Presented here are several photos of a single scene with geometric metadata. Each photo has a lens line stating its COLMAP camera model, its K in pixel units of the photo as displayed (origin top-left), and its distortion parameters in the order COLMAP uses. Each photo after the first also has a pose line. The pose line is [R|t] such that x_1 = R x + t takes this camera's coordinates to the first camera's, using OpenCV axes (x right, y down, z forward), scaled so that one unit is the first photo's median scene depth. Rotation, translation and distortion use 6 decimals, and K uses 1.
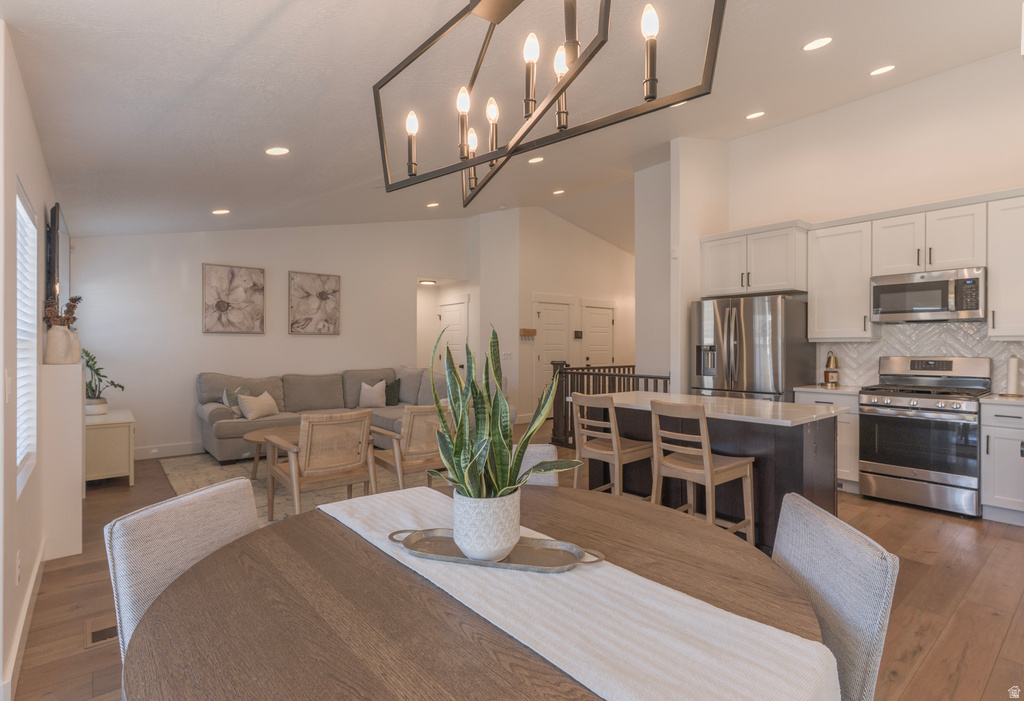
lens RADIAL K [[502.0, 0, 511.1], [0, 502.0, 349.1], [0, 0, 1]] dist [0.001067, 0.000091]
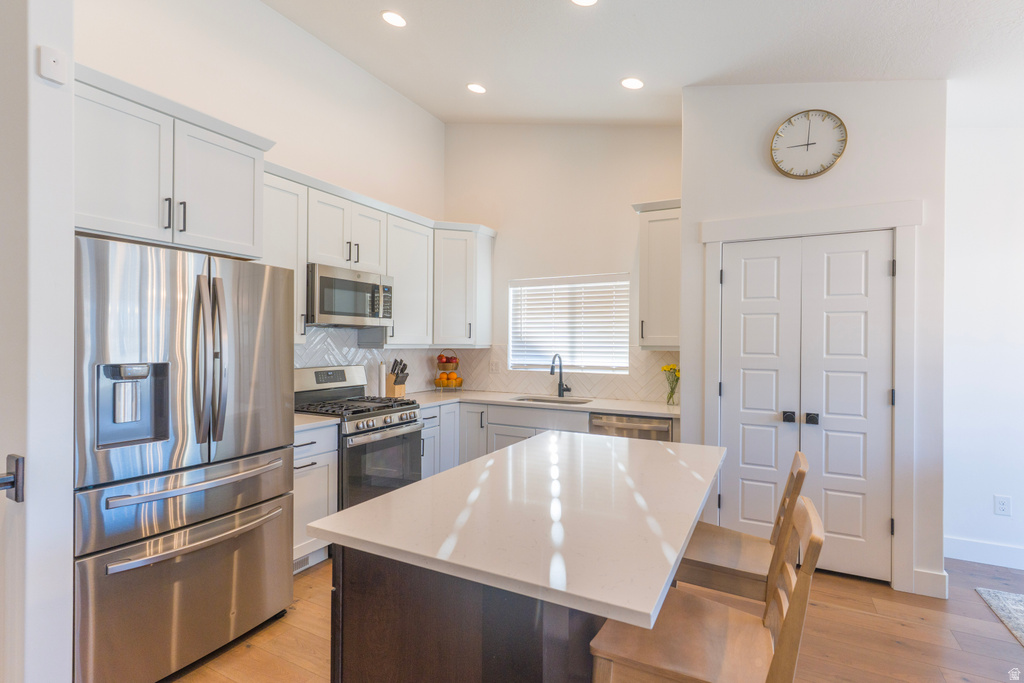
lens RADIAL K [[490.5, 0, 508.2], [0, 490.5, 340.8], [0, 0, 1]] dist [0.004684, 0.001329]
pose [[-0.380131, -0.000602, 0.924933, -0.065274], [-0.003740, 0.999993, -0.000887, -0.030263], [-0.924925, -0.003797, -0.380130, 1.054933]]
